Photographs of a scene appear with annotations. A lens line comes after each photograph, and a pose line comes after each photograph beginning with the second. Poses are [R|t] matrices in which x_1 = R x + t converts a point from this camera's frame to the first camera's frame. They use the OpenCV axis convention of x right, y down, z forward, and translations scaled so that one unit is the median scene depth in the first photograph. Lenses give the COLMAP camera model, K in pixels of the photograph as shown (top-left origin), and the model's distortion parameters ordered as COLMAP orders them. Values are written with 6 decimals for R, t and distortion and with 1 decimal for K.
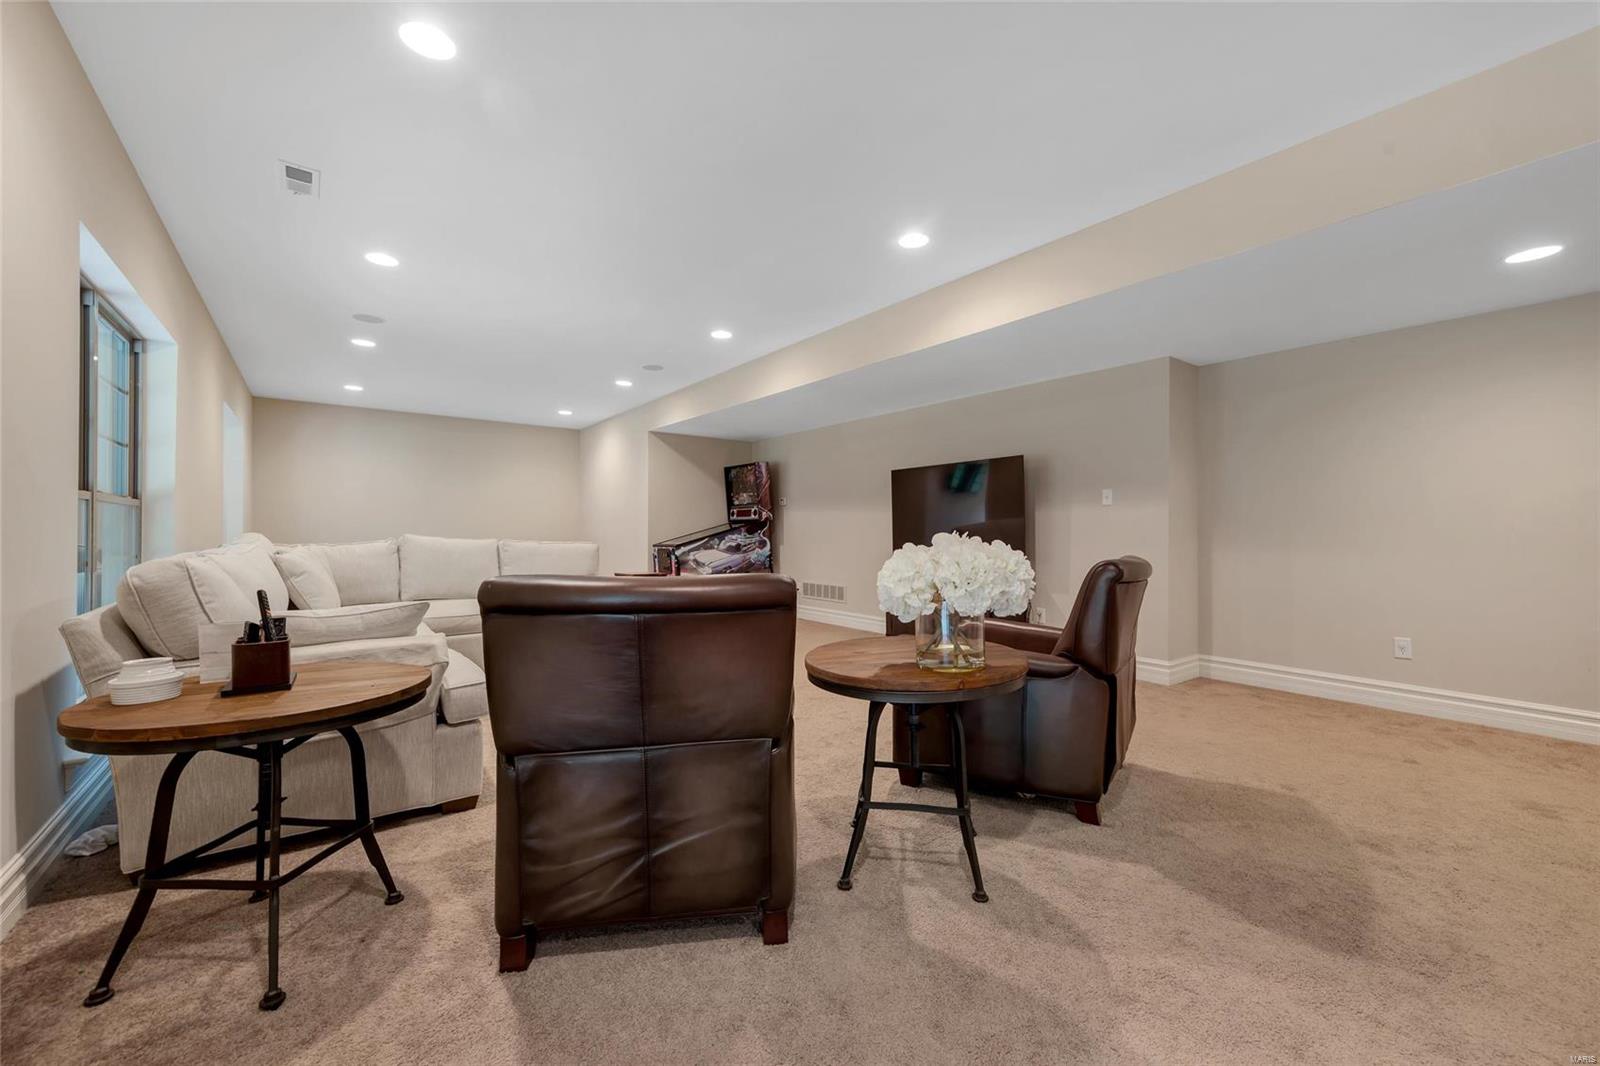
lens RADIAL K [[629.6, 0, 798.2], [0, 629.6, 532.1], [0, 0, 1]] dist [0.011433, -0.000397]
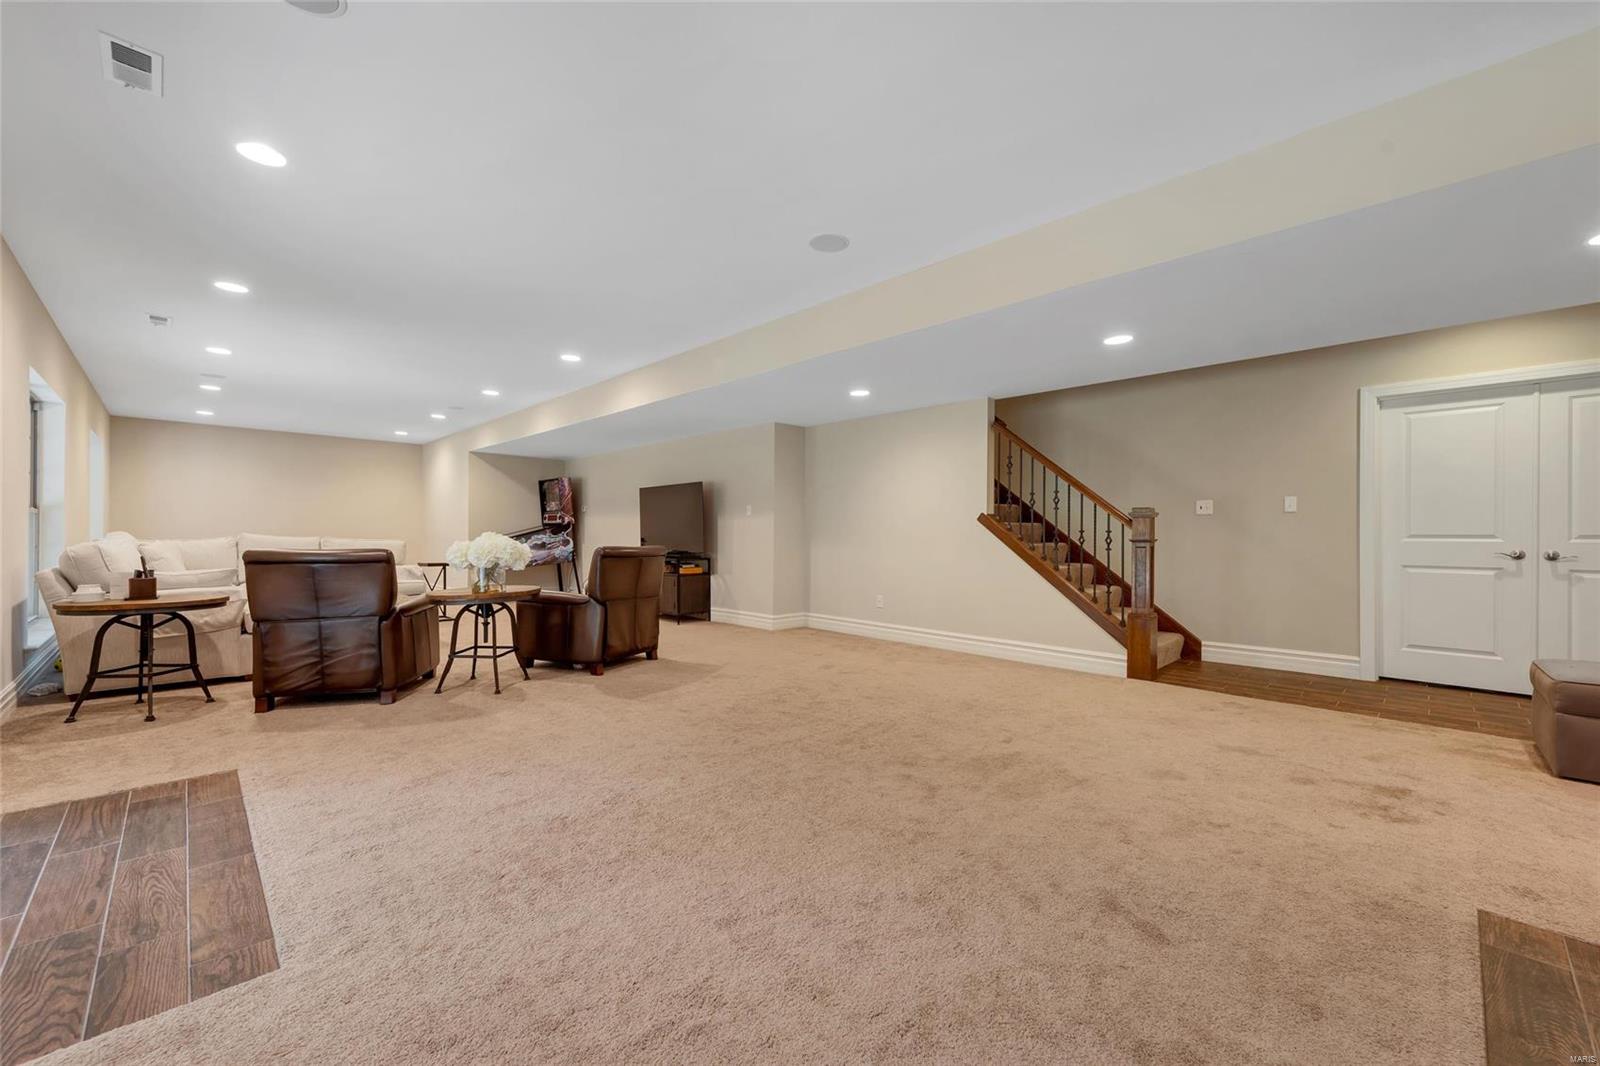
lens RADIAL K [[629.6, 0, 788.8], [0, 629.6, 535.7], [0, 0, 1]] dist [0.011433, -0.000397]
pose [[0.992689, 0.003997, 0.120633, 0.450279], [-0.004316, 0.999988, 0.002384, 0.000740], [-0.120622, -0.002887, 0.992694, -0.590581]]
